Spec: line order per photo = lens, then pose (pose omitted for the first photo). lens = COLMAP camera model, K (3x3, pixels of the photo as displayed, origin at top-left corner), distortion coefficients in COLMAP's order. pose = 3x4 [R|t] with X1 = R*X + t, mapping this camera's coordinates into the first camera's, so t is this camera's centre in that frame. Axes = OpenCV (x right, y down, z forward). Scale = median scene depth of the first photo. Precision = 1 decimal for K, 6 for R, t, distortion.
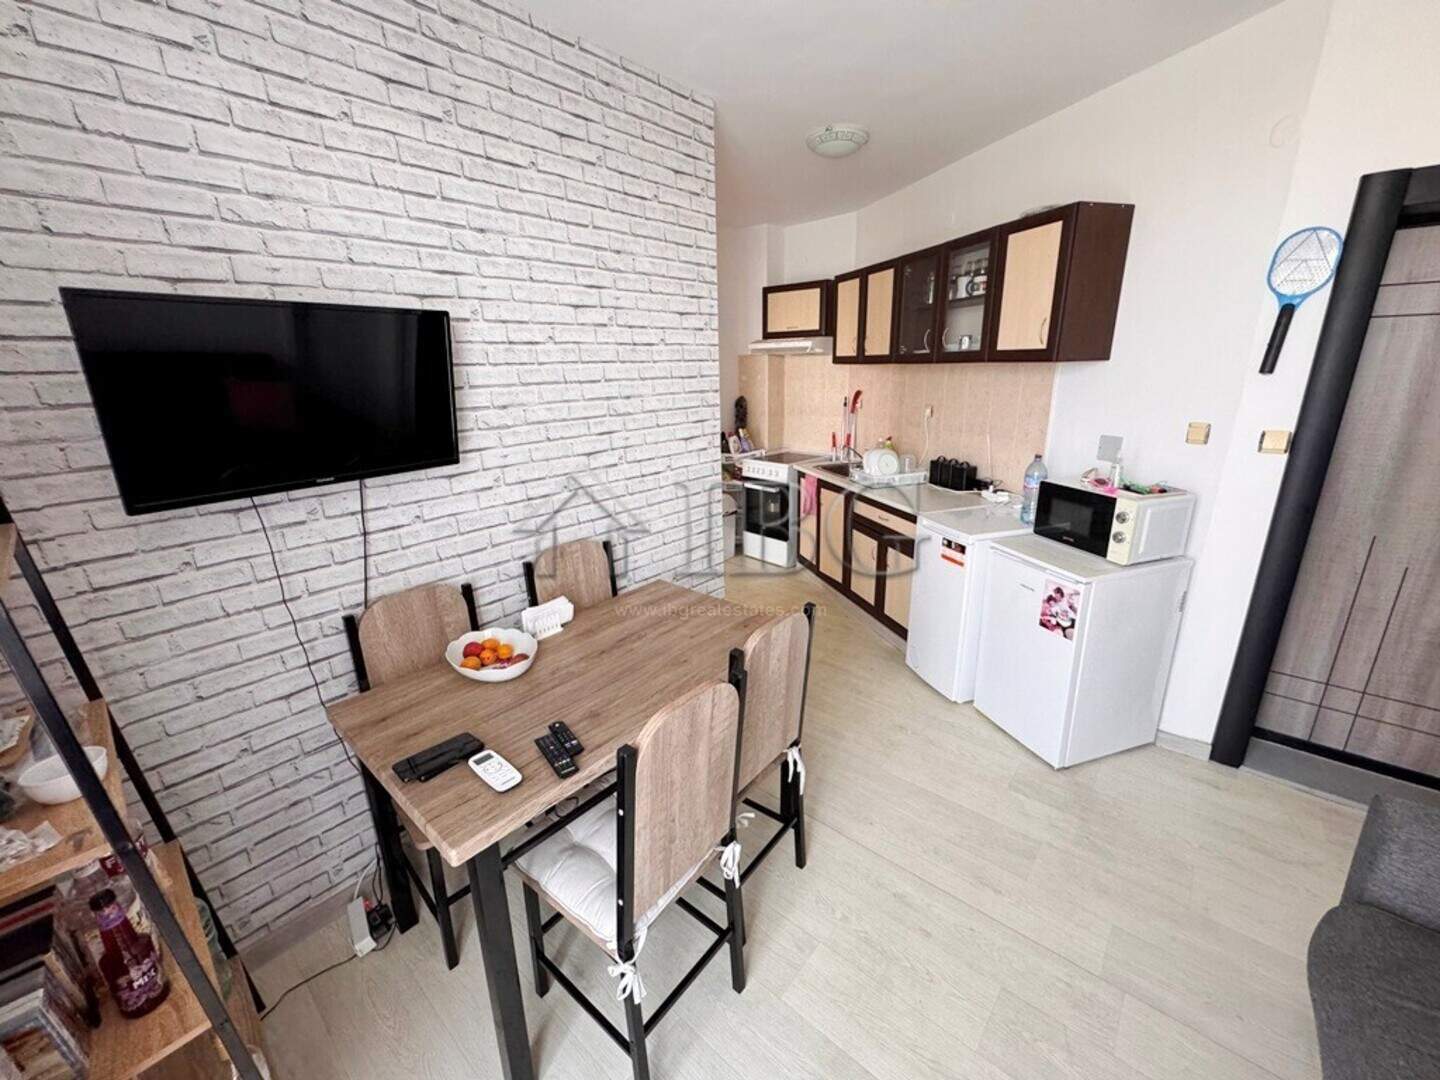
lens RADIAL K [[576.2, 0, 748.1], [0, 576.2, 531.9], [0, 0, 1]] dist [-0.003679, 0.000514]
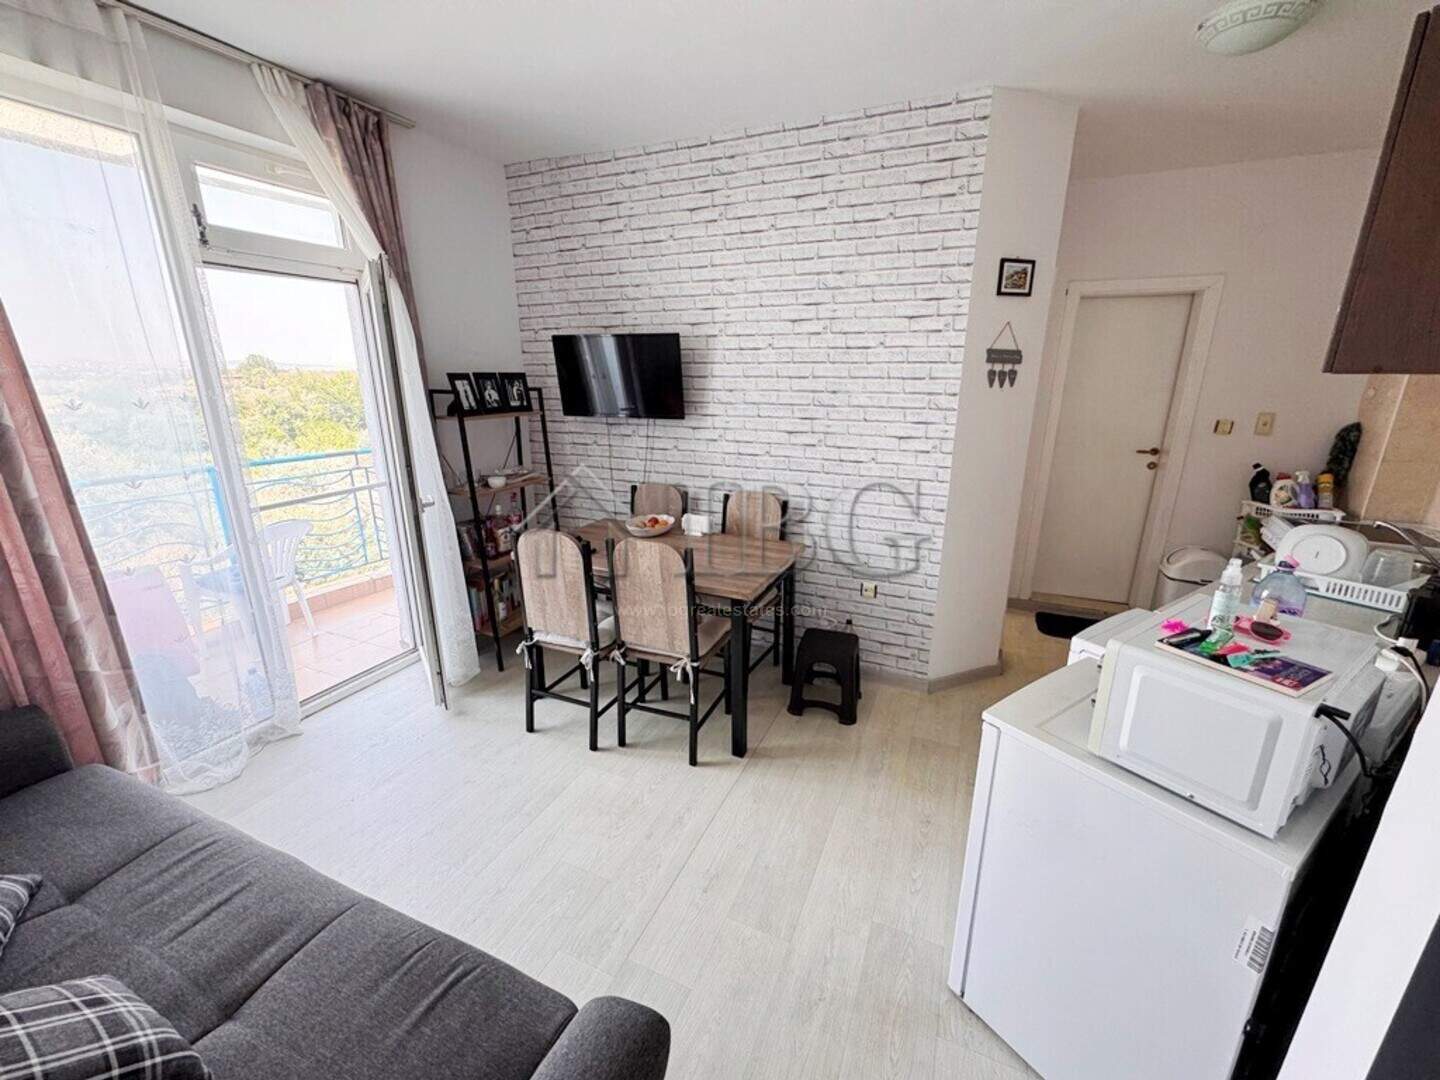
lens RADIAL K [[576.2, 0, 710.8], [0, 576.2, 538.1], [0, 0, 1]] dist [-0.003679, 0.000514]
pose [[0.271809, 0.286894, -0.918592, 1.061195], [-0.279001, 0.937026, 0.210096, -0.148712], [0.921020, 0.199182, 0.334736, 0.484414]]
